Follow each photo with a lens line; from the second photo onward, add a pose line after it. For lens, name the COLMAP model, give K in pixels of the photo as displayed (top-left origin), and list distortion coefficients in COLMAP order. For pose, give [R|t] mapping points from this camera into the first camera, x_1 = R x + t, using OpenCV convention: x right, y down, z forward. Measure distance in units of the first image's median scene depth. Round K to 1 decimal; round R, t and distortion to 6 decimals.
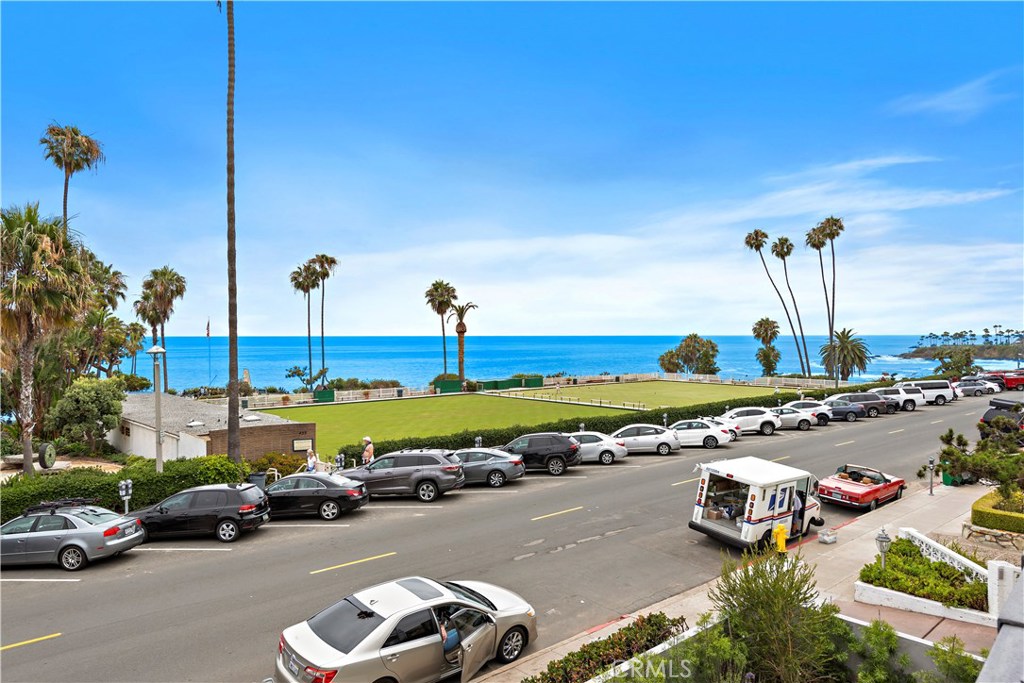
lens RADIAL K [[693.3, 0, 507.2], [0, 693.3, 343.8], [0, 0, 1]] dist [0.037903, -0.025290]
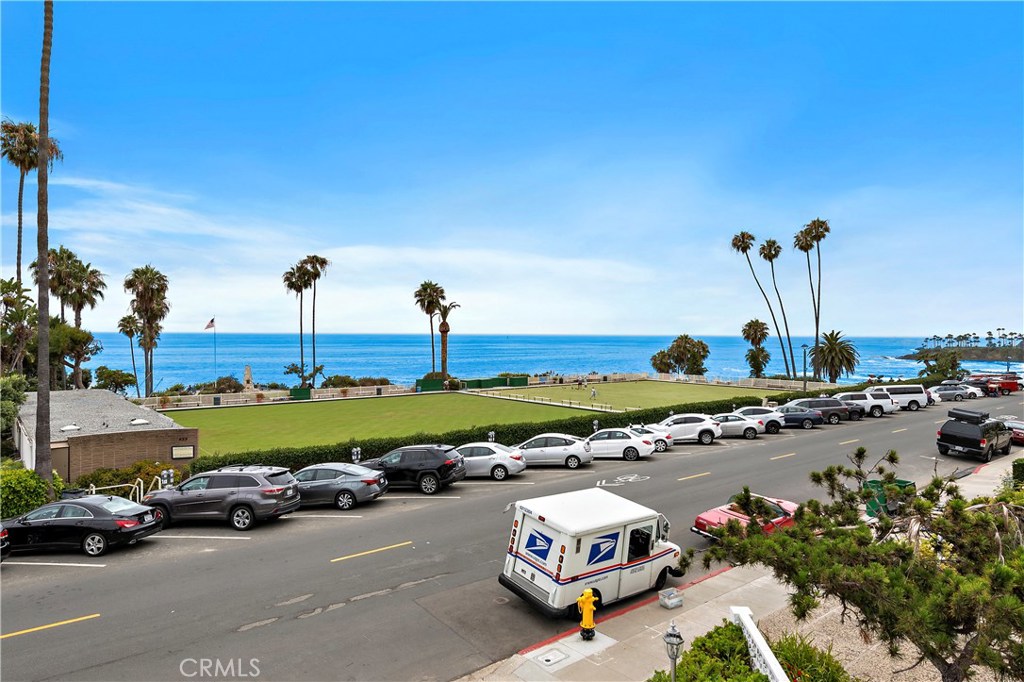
lens RADIAL K [[638.6, 0, 514.2], [0, 638.6, 344.4], [0, 0, 1]] dist [0.020273, -0.001908]
pose [[0.999157, 0.006961, -0.040451, 0.093064], [-0.006853, 0.999973, 0.002816, -0.001802], [0.040470, -0.002536, 0.999178, 0.085081]]
